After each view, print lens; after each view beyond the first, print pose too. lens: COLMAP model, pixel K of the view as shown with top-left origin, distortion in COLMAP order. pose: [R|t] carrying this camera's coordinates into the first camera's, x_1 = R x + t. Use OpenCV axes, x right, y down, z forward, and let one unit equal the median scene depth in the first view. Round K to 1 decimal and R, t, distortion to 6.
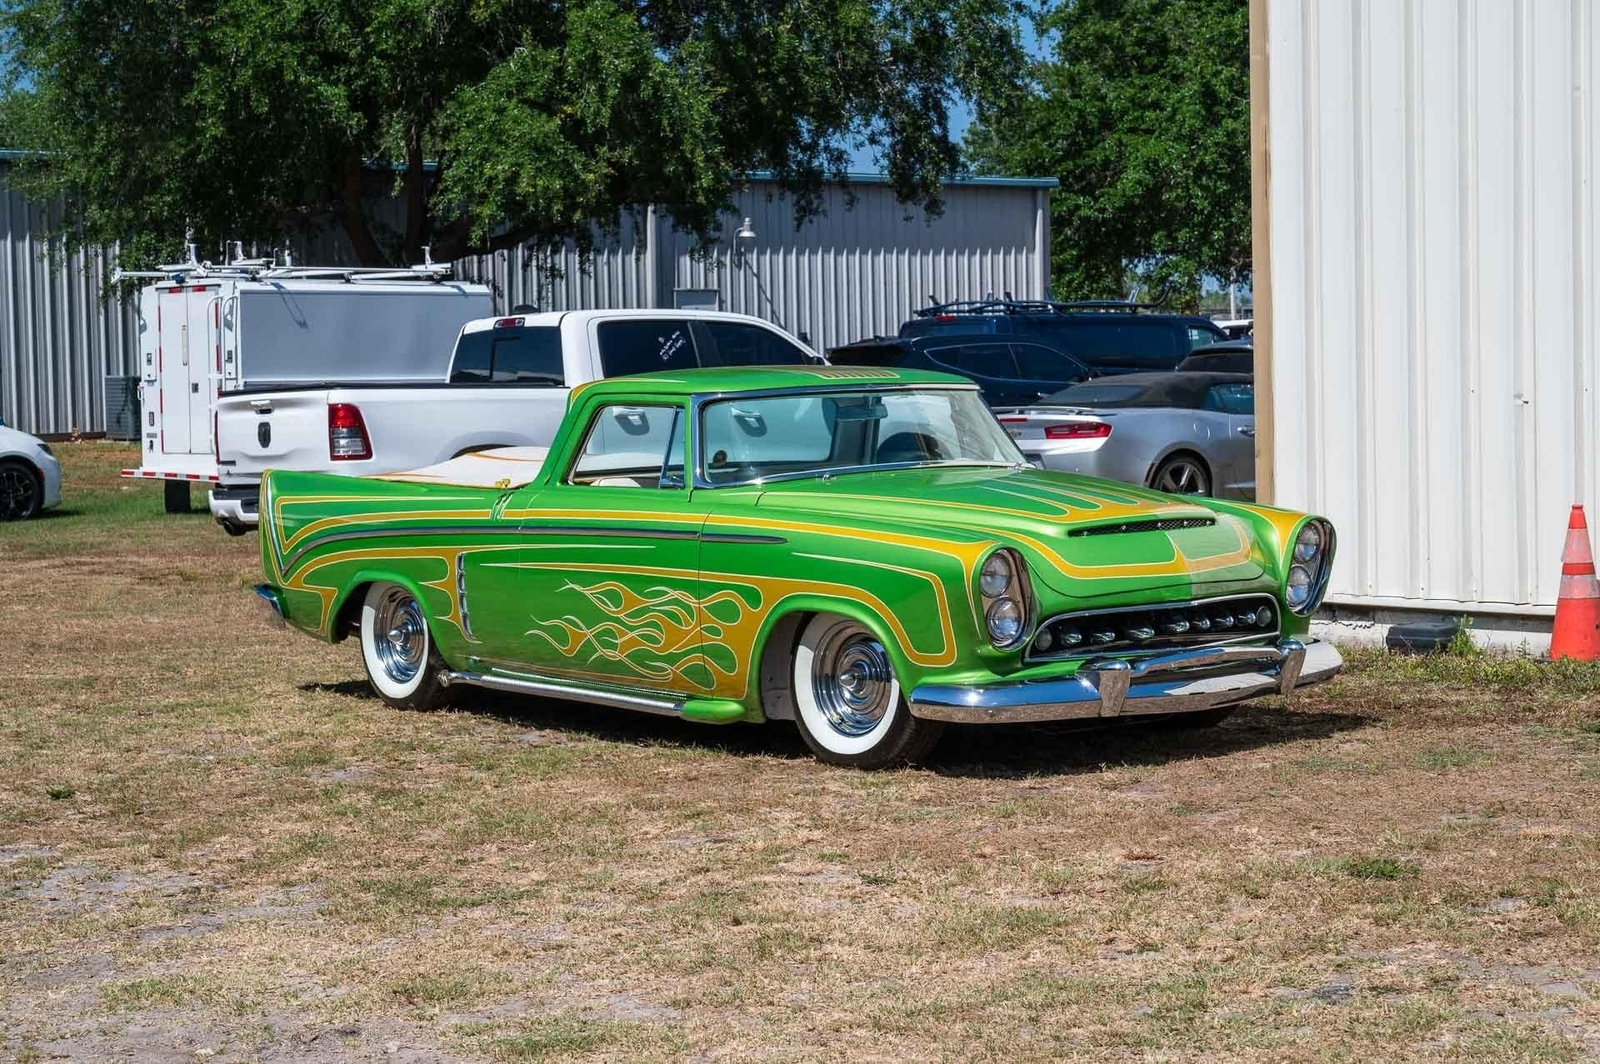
lens RADIAL K [[3247.0, 0, 800.0], [0, 3247.0, 532.0], [0, 0, 1]] dist [0.013437, 0.077873]
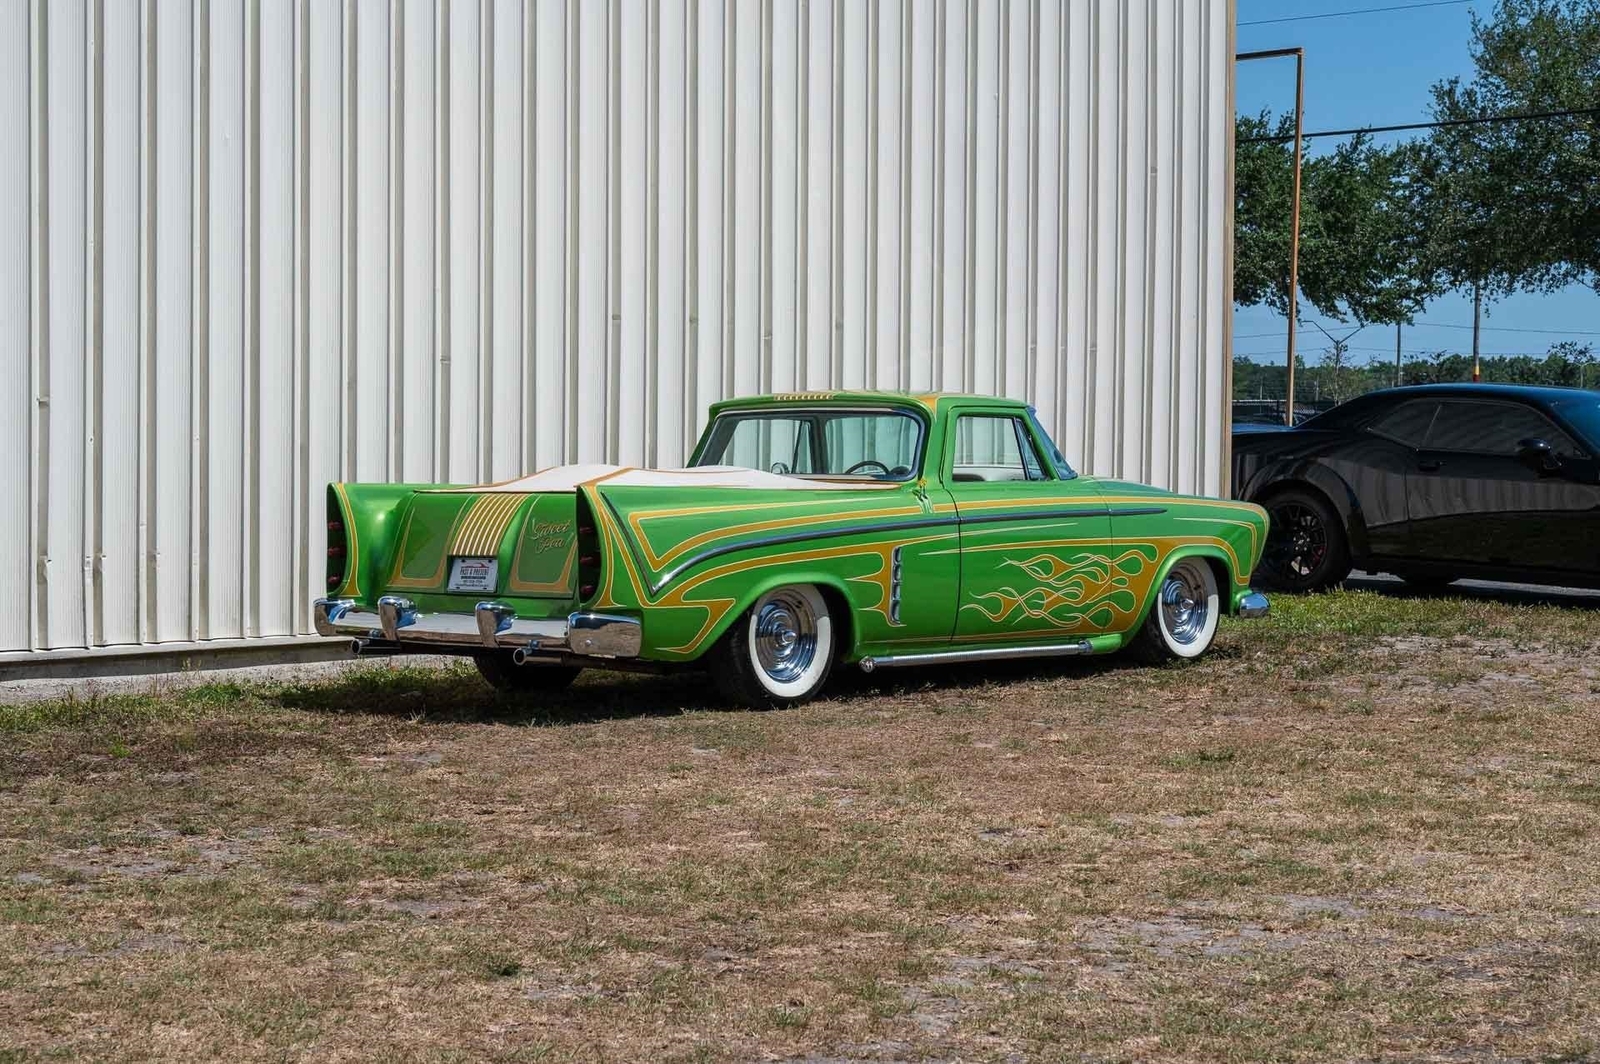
lens RADIAL K [[3247.0, 0, 800.0], [0, 3247.0, 532.0], [0, 0, 1]] dist [0.013437, 0.077873]
pose [[-0.184456, -0.023873, 0.982551, -1.259466], [0.048077, 0.998289, 0.033281, -0.039229], [-0.981664, 0.053377, -0.182992, 1.309311]]
